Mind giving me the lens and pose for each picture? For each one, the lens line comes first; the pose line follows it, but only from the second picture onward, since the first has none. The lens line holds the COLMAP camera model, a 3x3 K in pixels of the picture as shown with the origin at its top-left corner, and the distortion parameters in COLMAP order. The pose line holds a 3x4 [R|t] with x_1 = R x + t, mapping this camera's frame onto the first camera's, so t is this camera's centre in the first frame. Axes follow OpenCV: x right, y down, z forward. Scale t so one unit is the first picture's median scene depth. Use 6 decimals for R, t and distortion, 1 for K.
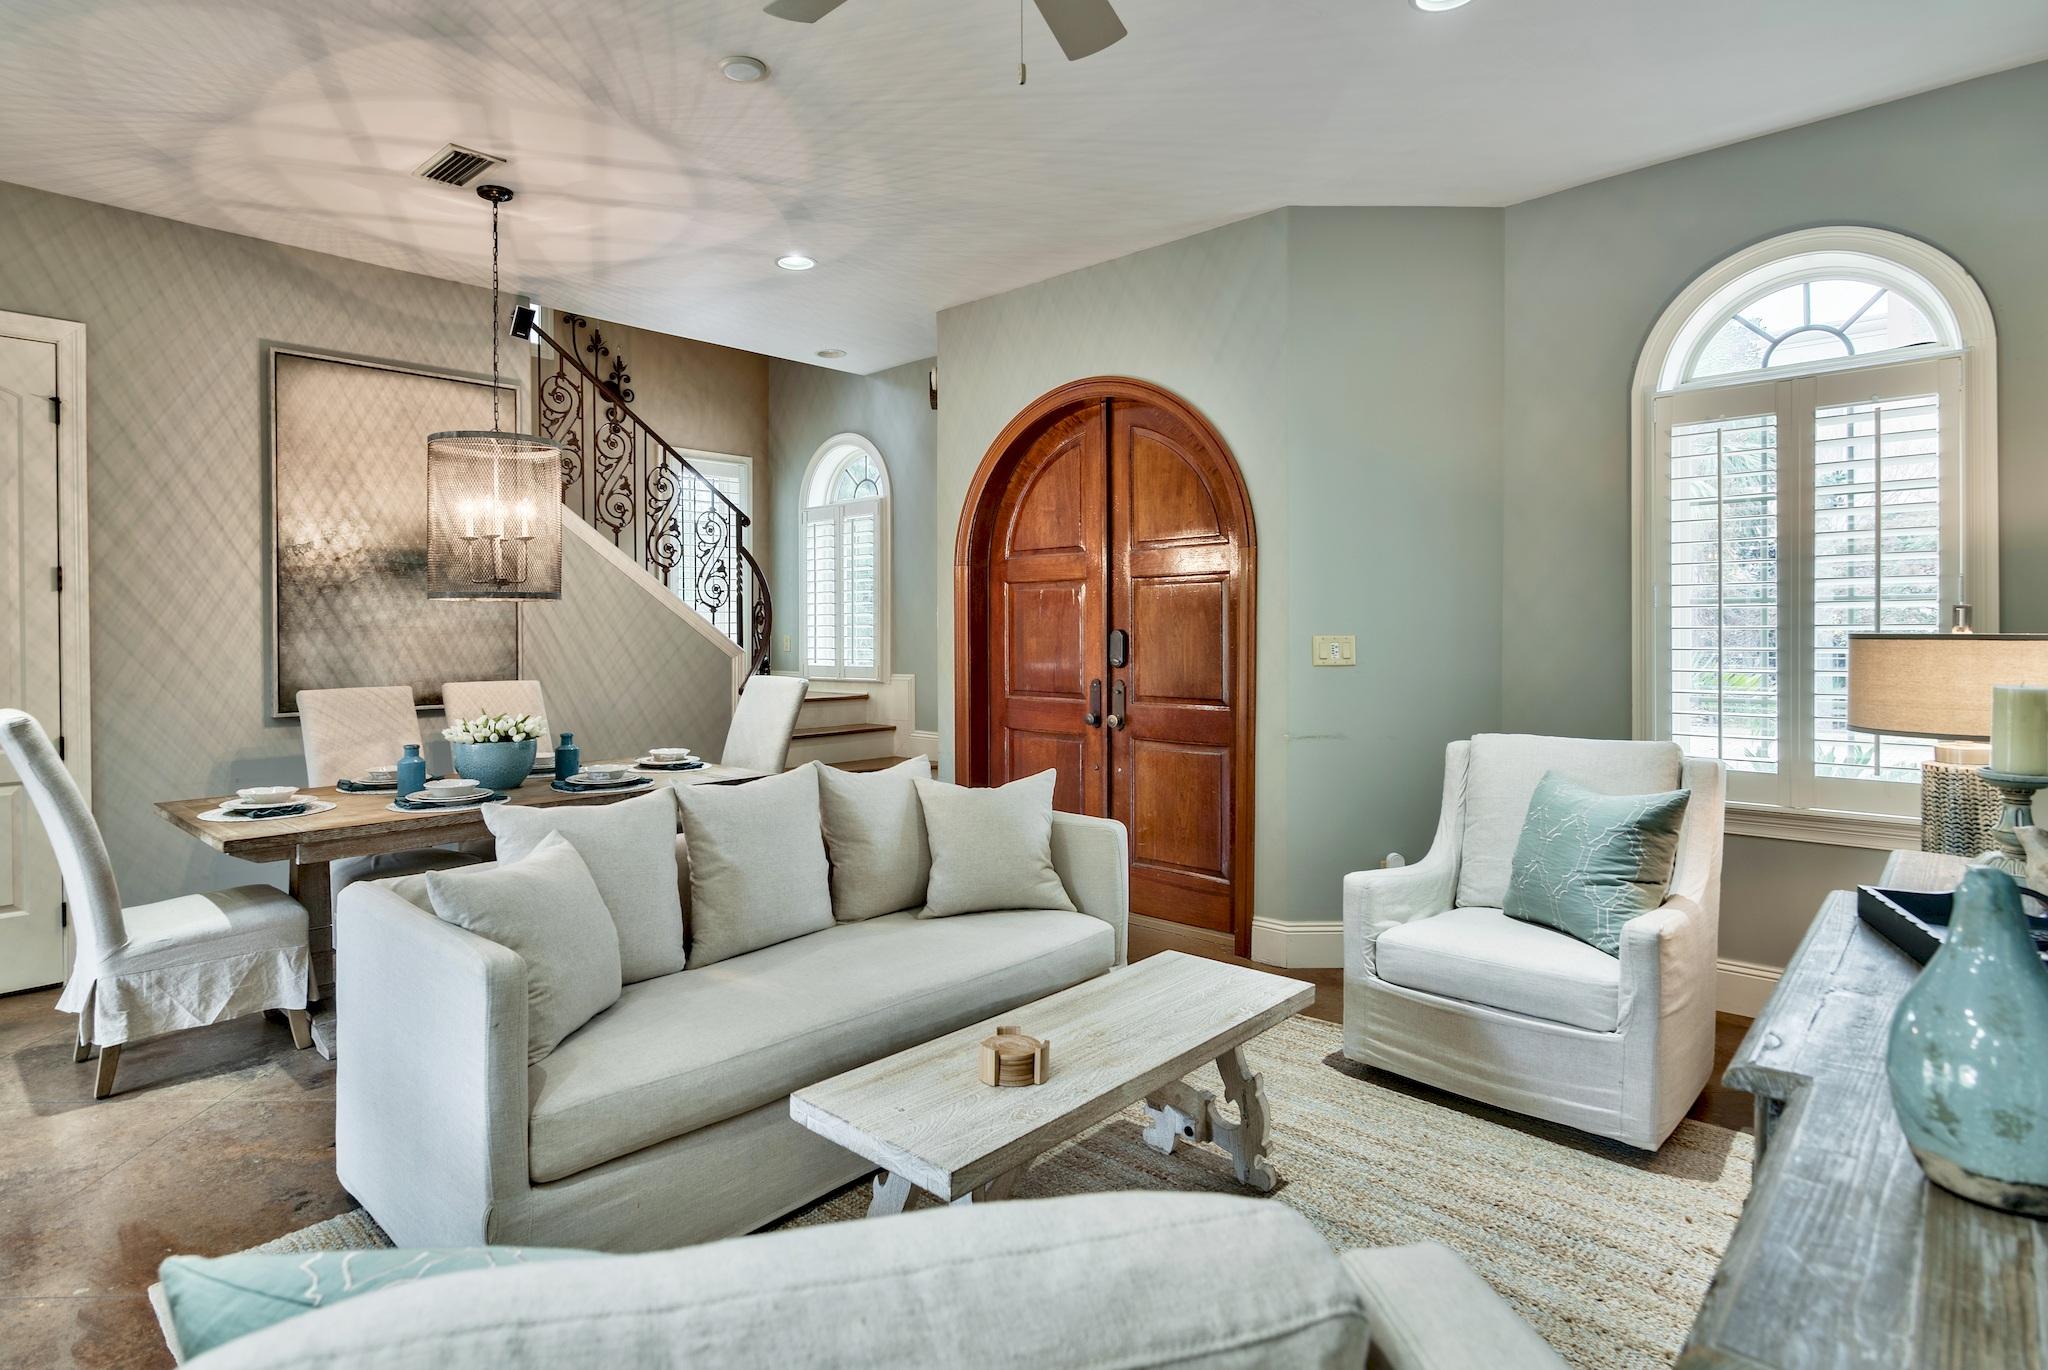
lens RADIAL K [[1057.3, 0, 943.1], [0, 1057.3, 638.0], [0, 0, 1]] dist [-0.002442, -0.000750]
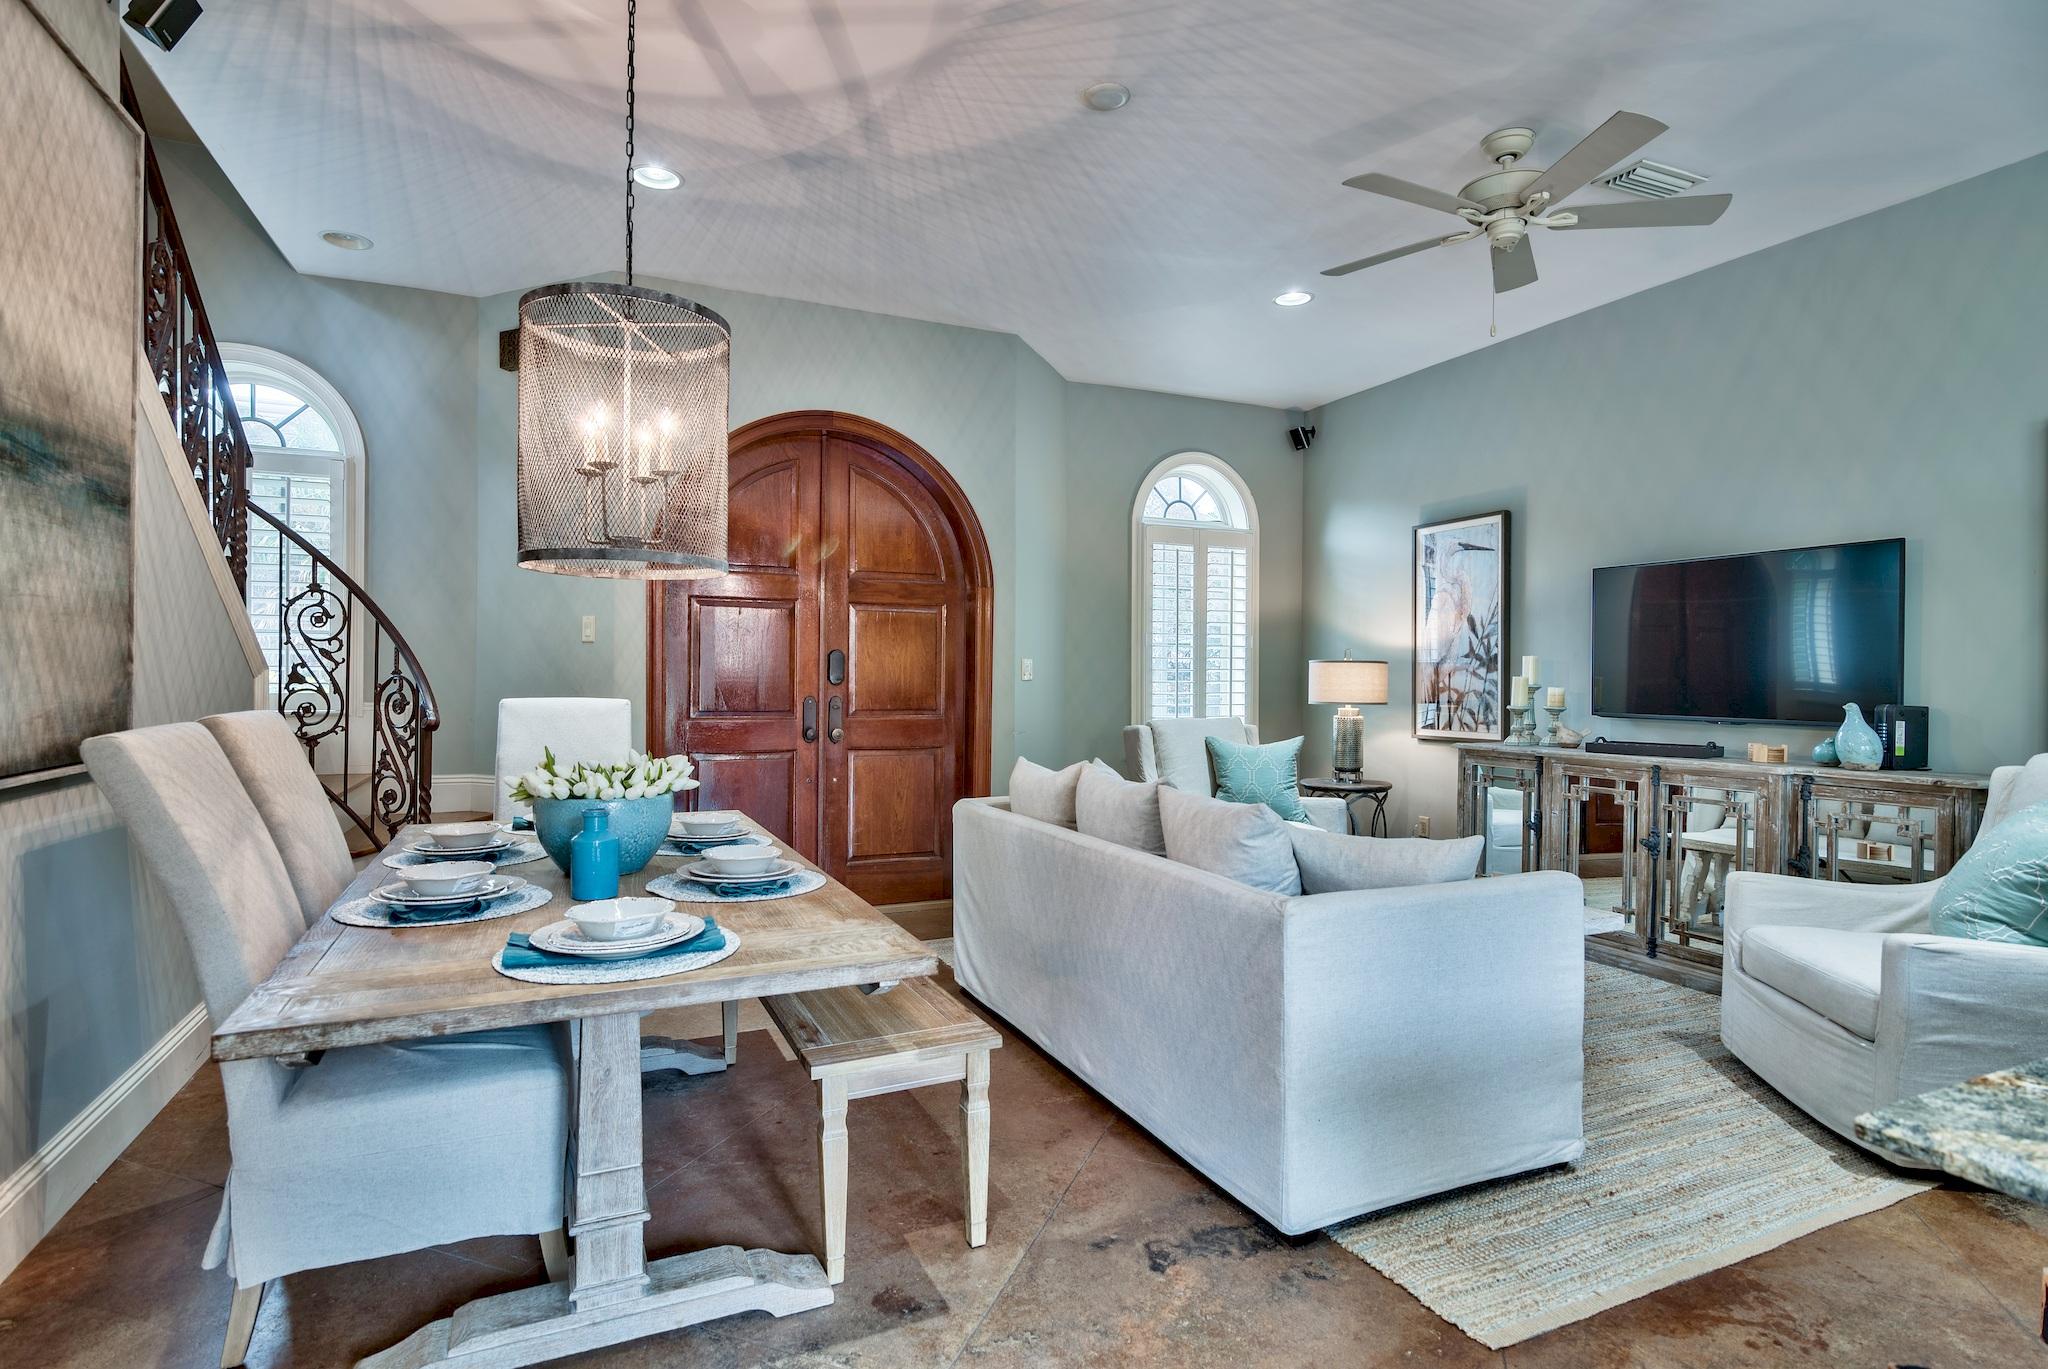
lens RADIAL K [[998.8, 0, 1017.8], [0, 998.8, 677.4], [0, 0, 1]] dist [-0.002880, -0.001497]
pose [[0.366034, 0.005085, 0.930588, -0.760176], [-0.003088, 0.999986, -0.004250, 0.025196], [-0.930596, -0.001318, 0.366045, 0.483146]]
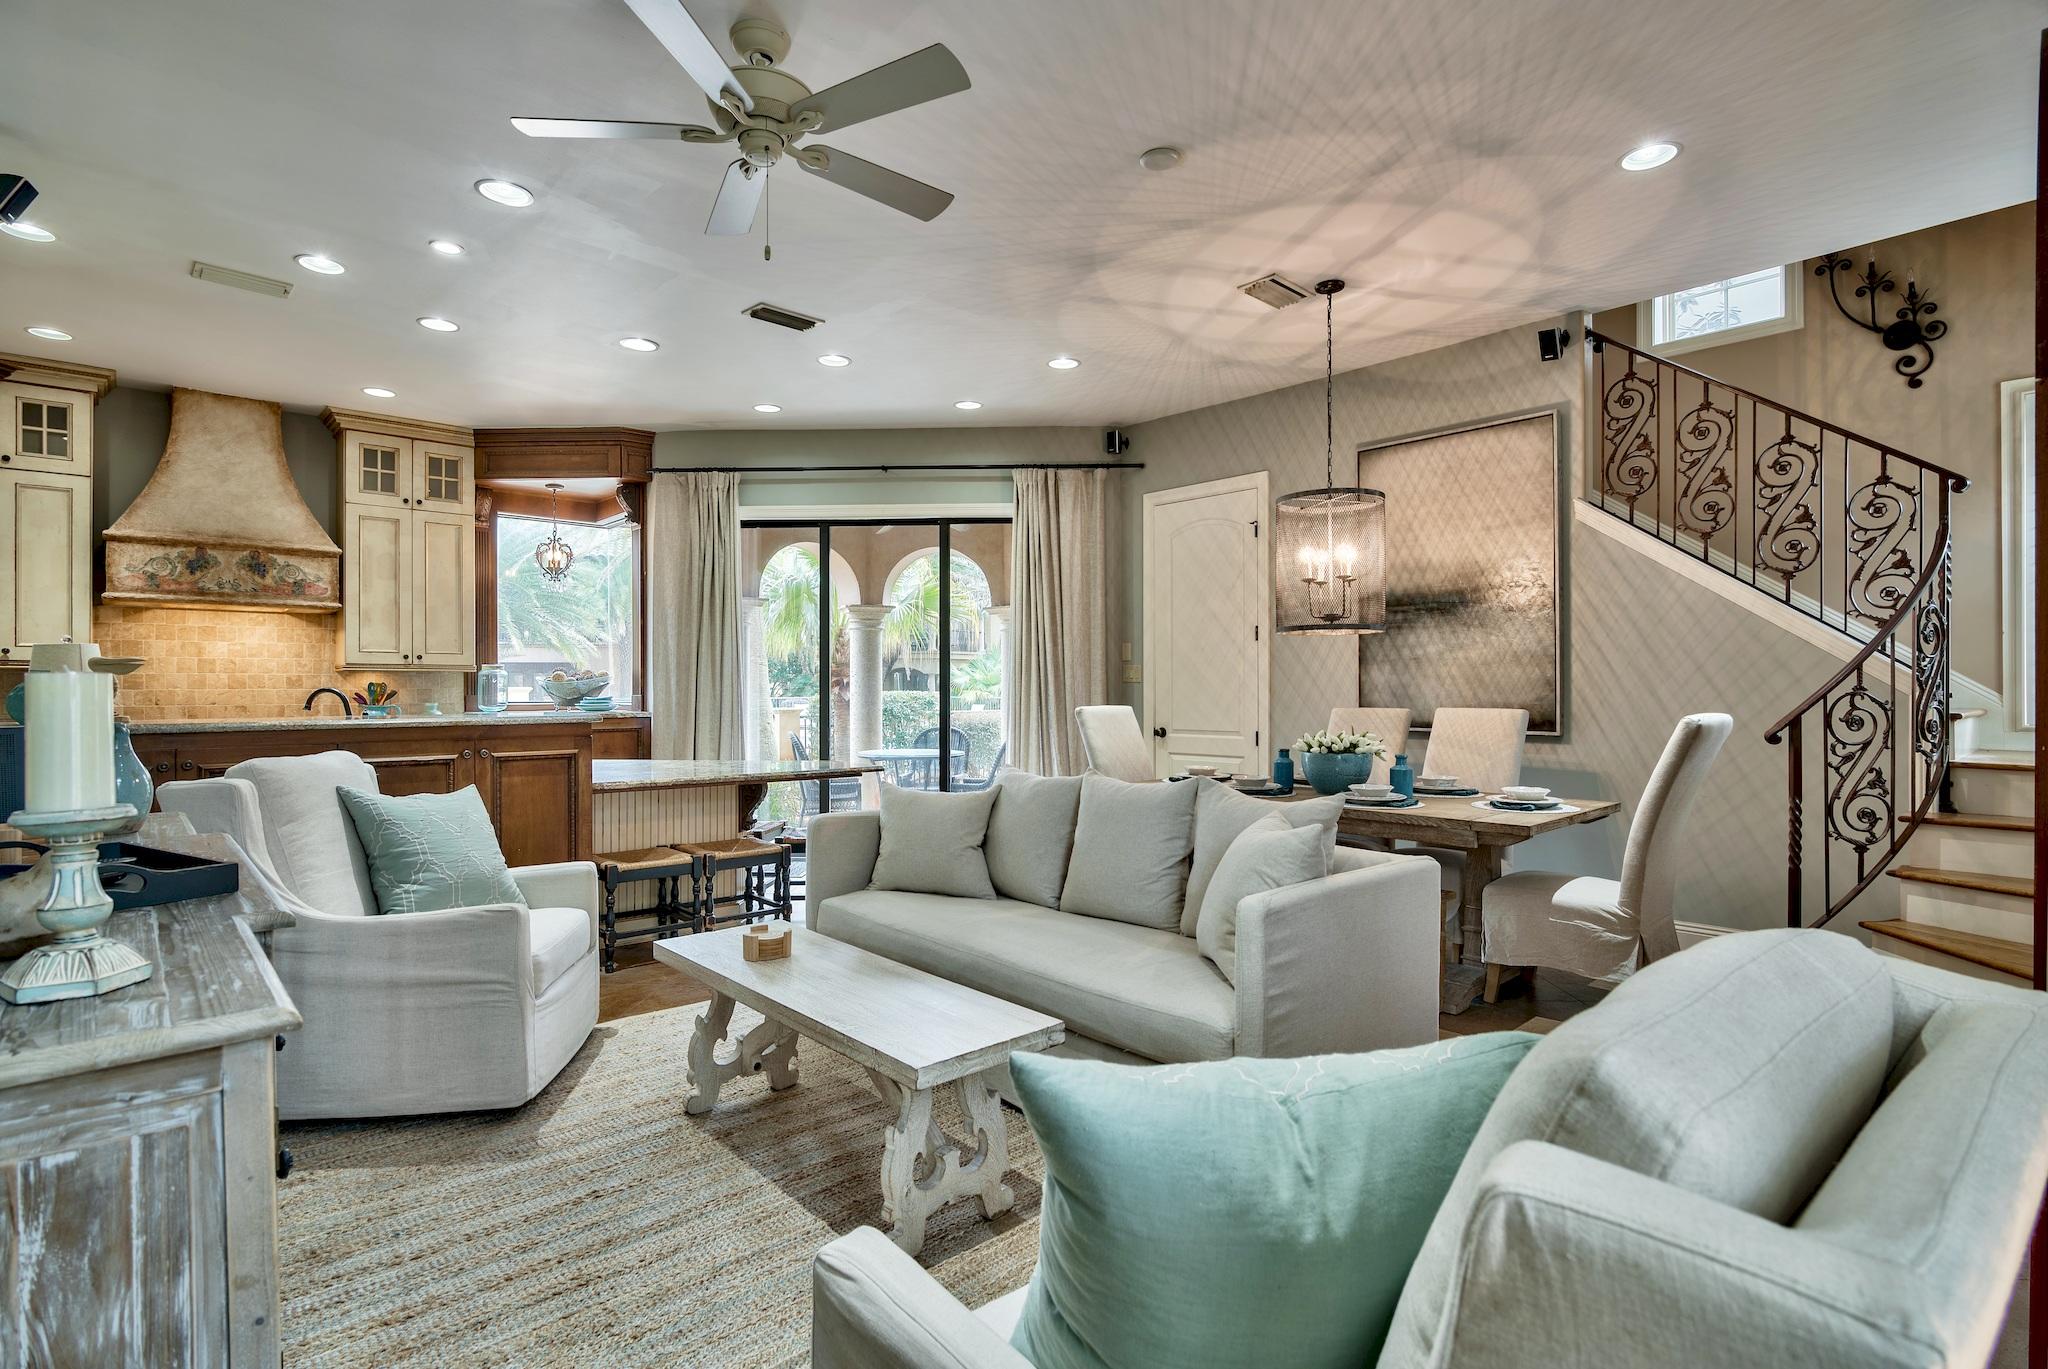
lens RADIAL K [[1006.9, 0, 1024.0], [0, 1006.9, 684.5], [0, 0, 1]] dist [0.003019, 0.001453]
pose [[-0.055762, 0.000392, -0.998444, 0.607672], [-0.005176, 0.999986, 0.000682, 0.019577], [0.998431, 0.005206, -0.055759, 0.615263]]
